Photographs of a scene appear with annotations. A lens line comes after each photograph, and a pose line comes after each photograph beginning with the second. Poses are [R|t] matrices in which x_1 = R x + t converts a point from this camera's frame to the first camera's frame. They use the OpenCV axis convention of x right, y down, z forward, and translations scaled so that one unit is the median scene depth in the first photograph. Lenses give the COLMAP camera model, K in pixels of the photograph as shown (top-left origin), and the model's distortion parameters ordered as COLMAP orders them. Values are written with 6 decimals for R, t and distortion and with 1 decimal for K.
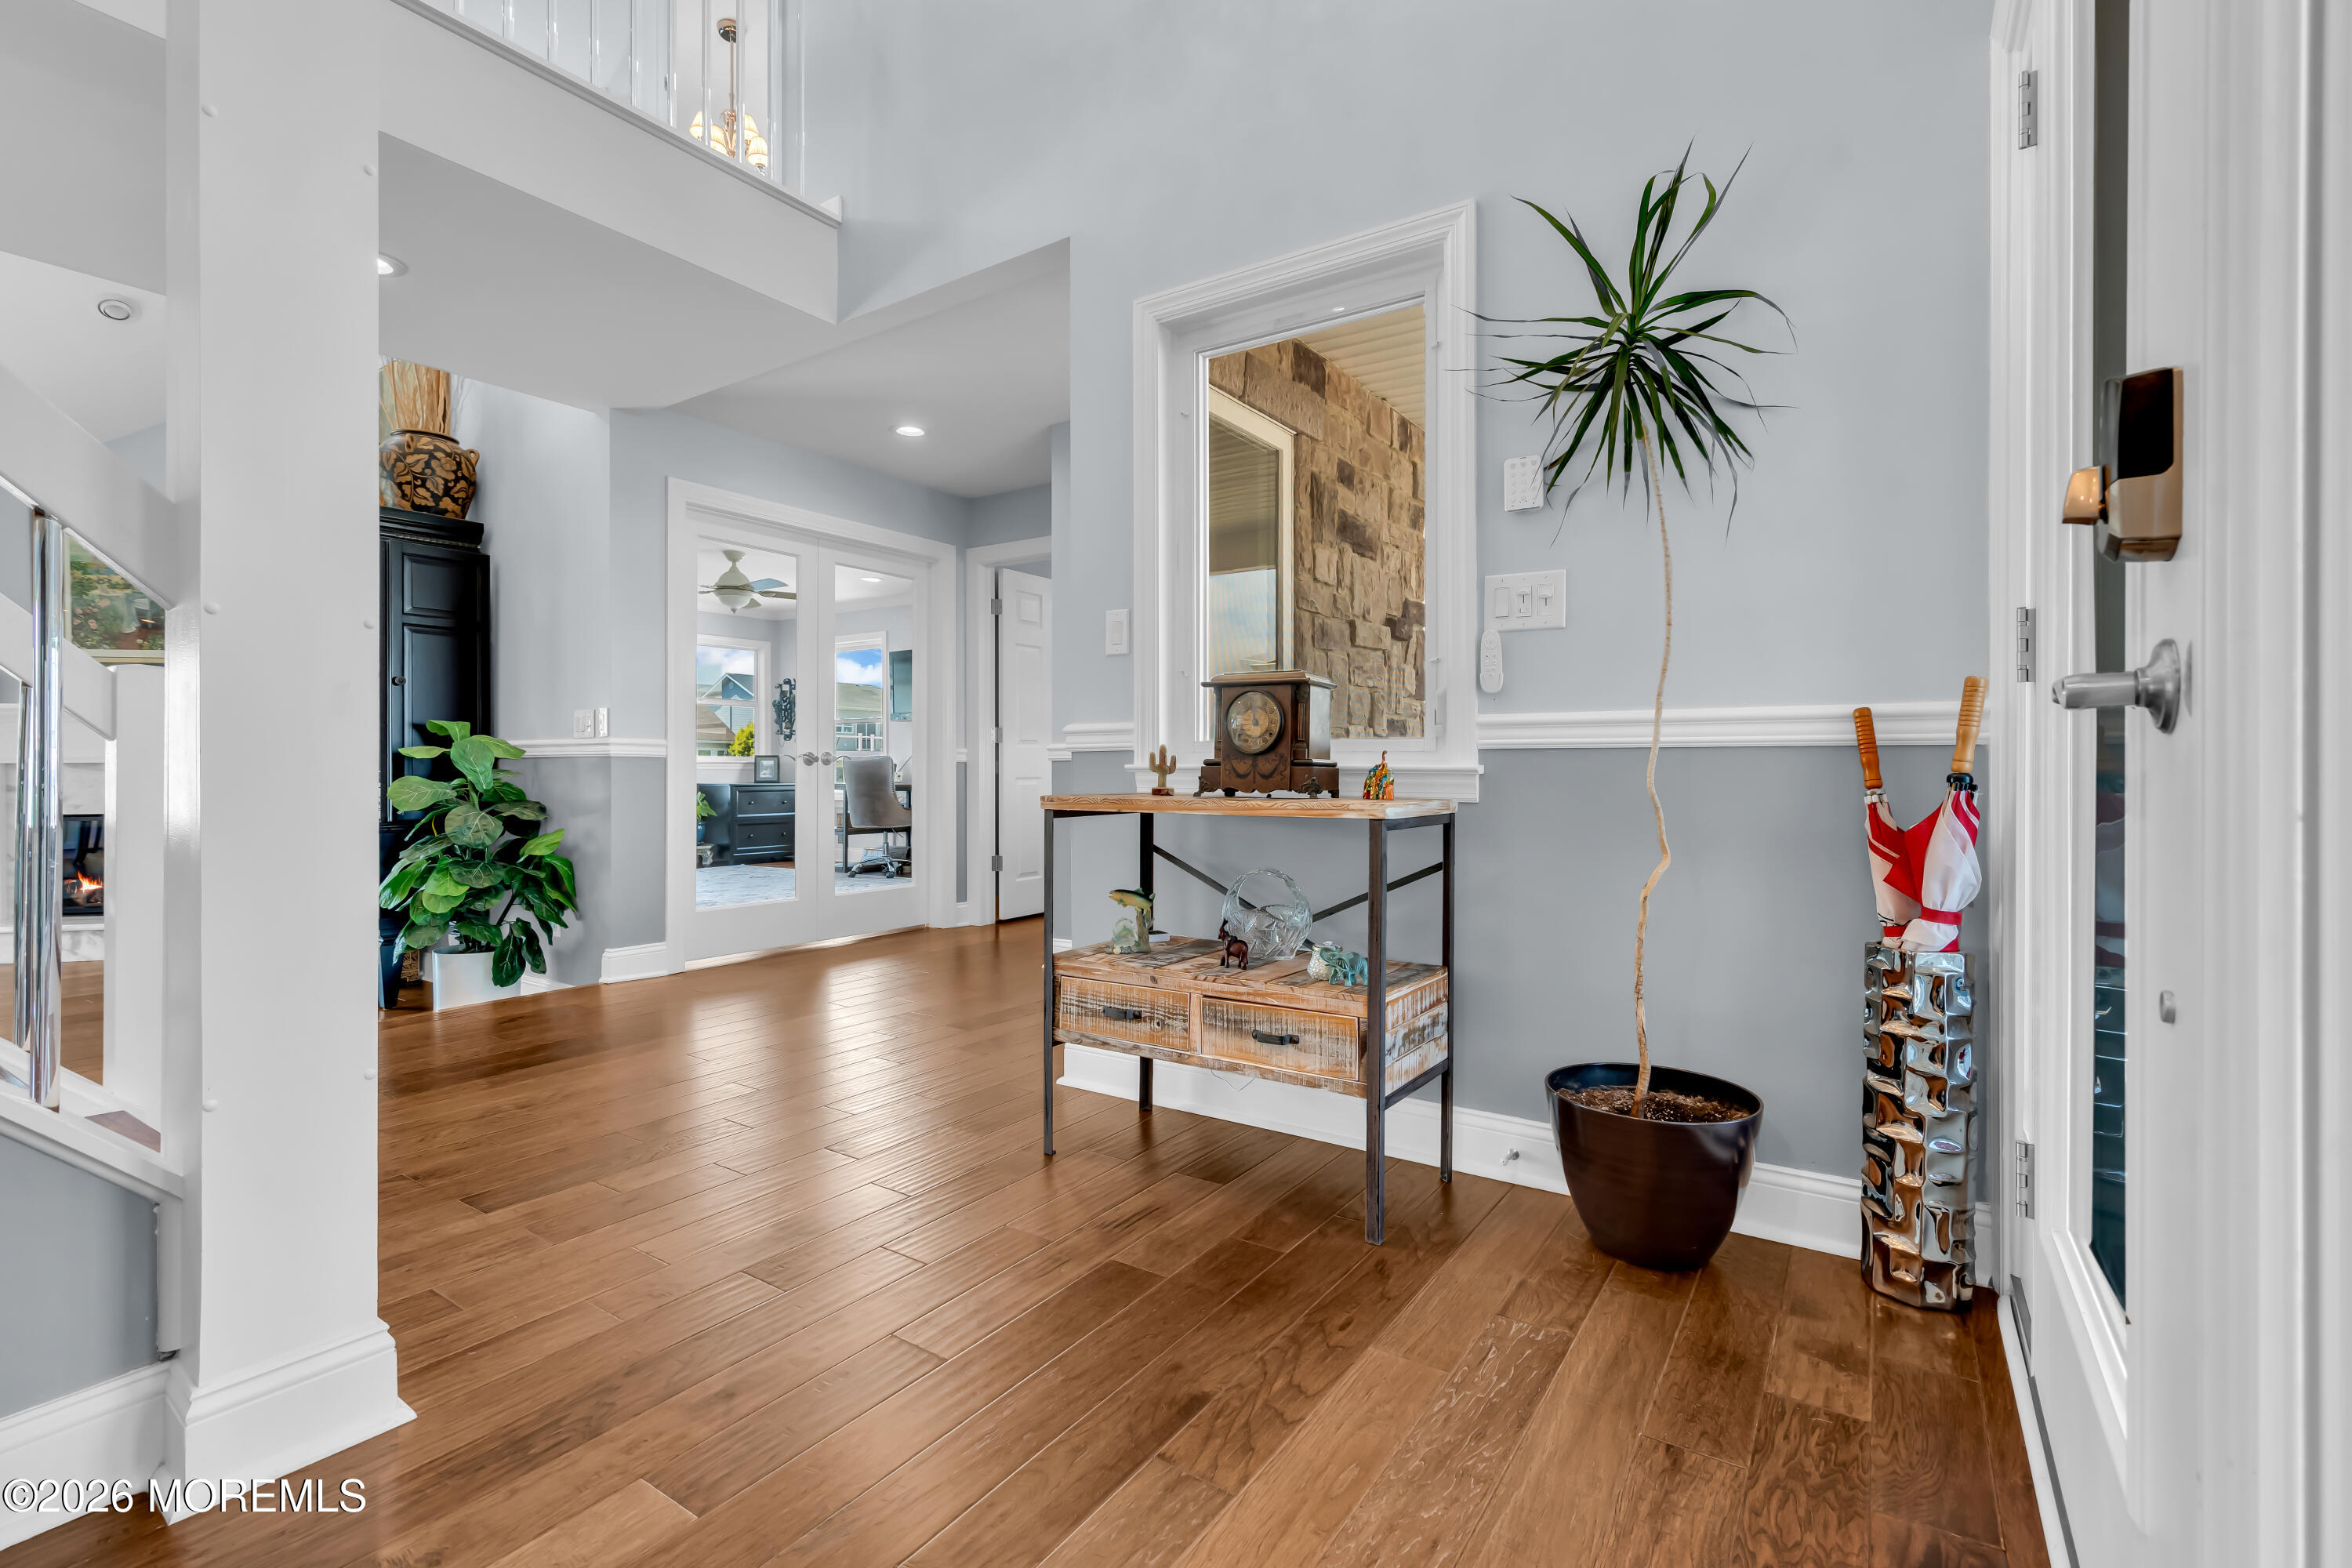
lens RADIAL K [[1065.0, 0, 1158.1], [0, 1065.0, 770.9], [0, 0, 1]] dist [-0.002350, 0.002427]
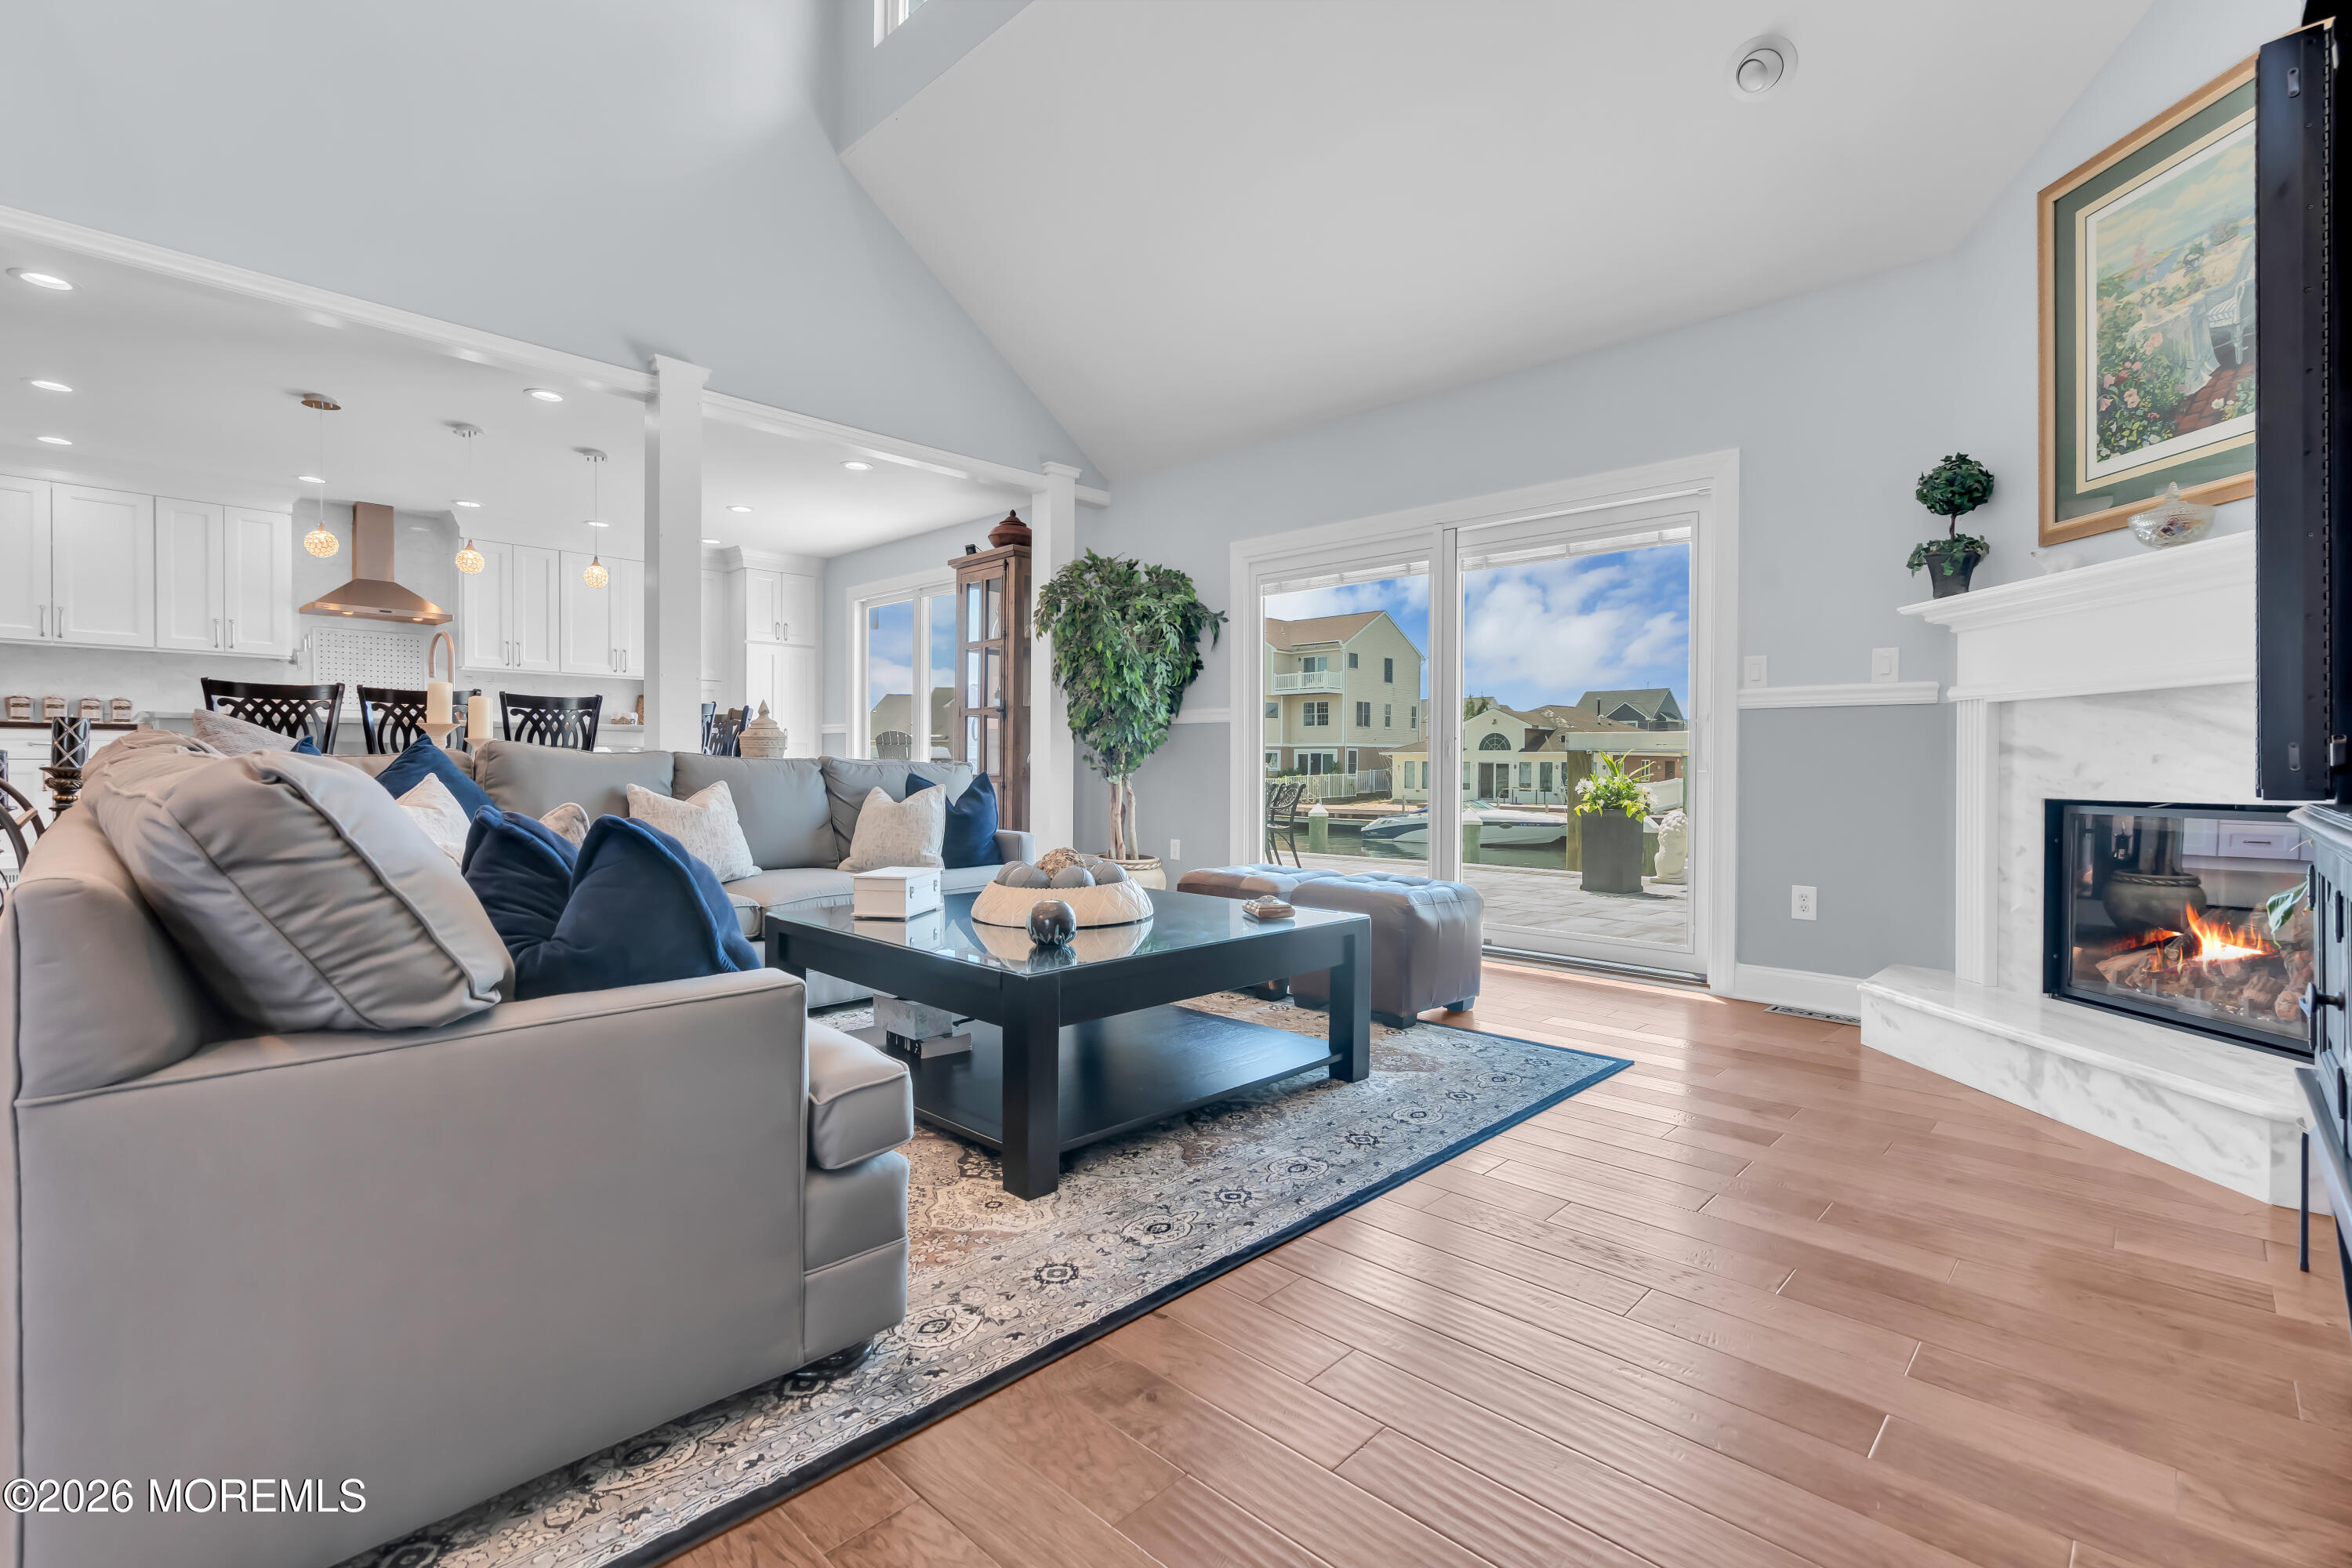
lens RADIAL K [[1065.0, 0, 1165.2], [0, 1065.0, 773.7], [0, 0, 1]] dist [-0.002350, 0.002427]
pose [[-0.176676, 0.004205, -0.984260, -1.255901], [-0.002662, 0.999985, 0.004750, 0.071613], [0.984266, 0.003459, -0.176662, 1.802365]]
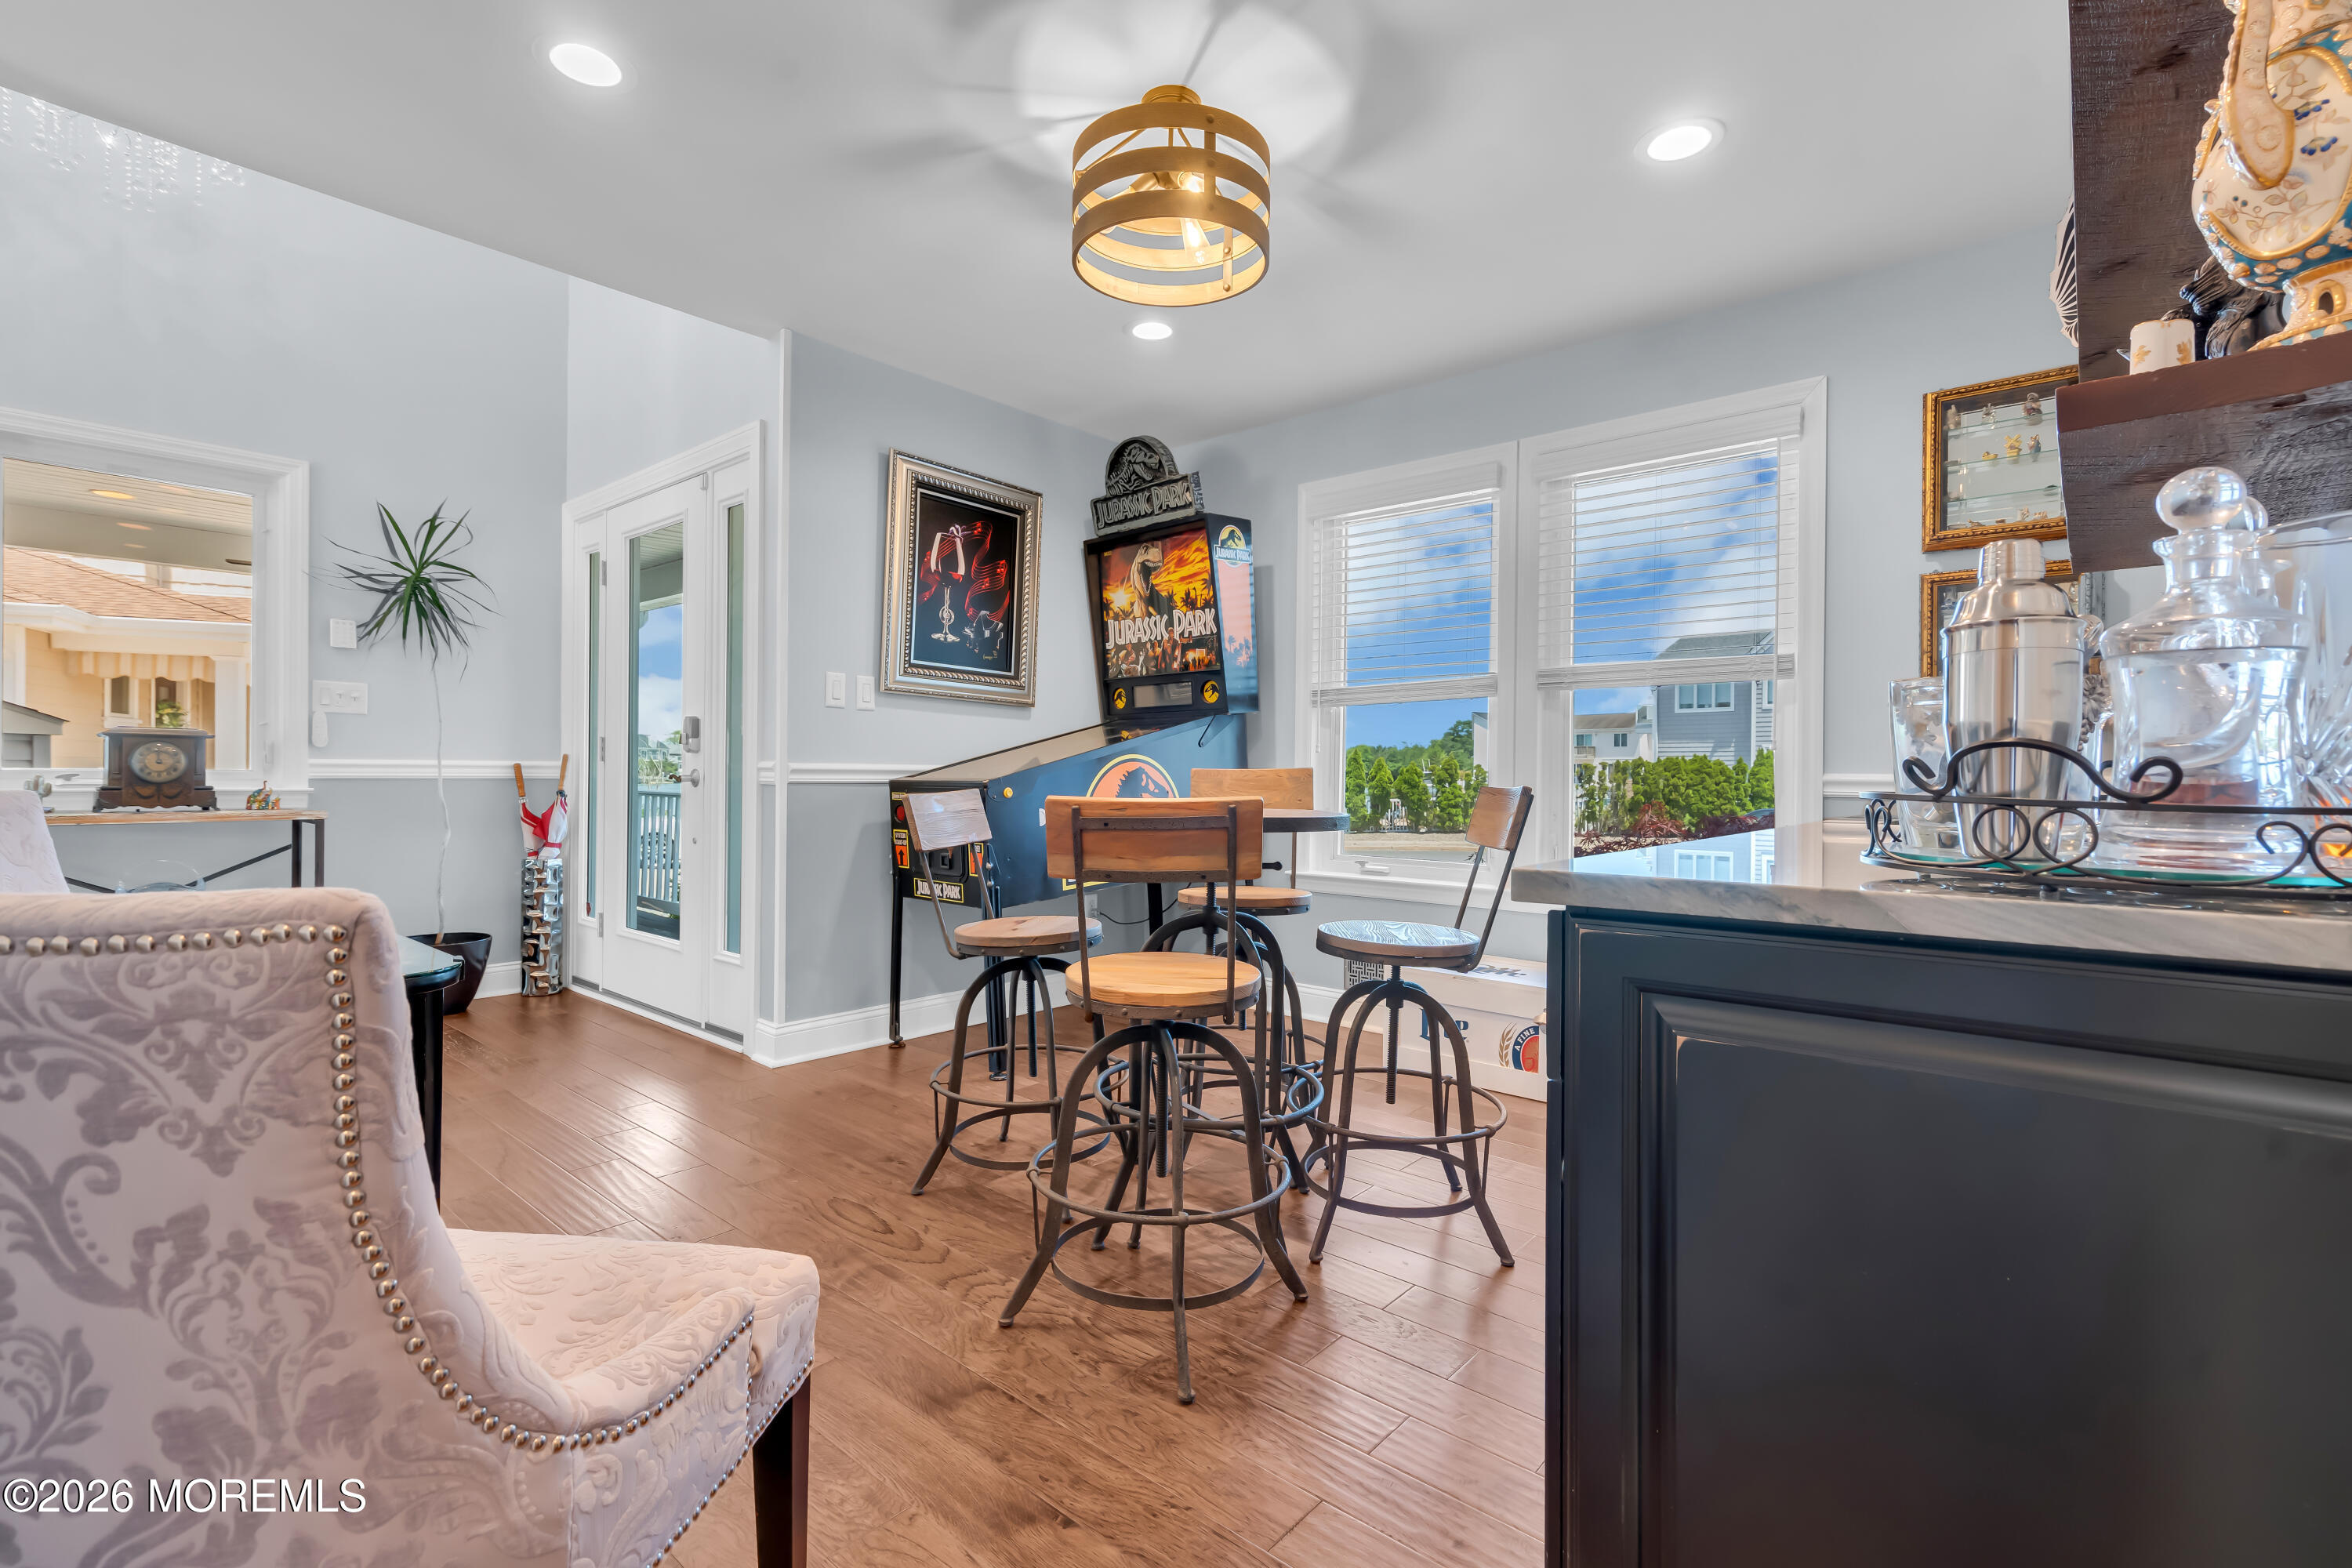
lens RADIAL K [[1065.0, 0, 1172.9], [0, 1065.0, 774.4], [0, 0, 1]] dist [-0.002350, 0.002427]
pose [[0.120320, -0.000232, 0.992735, -1.204254], [-0.001777, 0.999998, 0.000449, -0.029407], [-0.992734, -0.001818, 0.120320, -0.589798]]
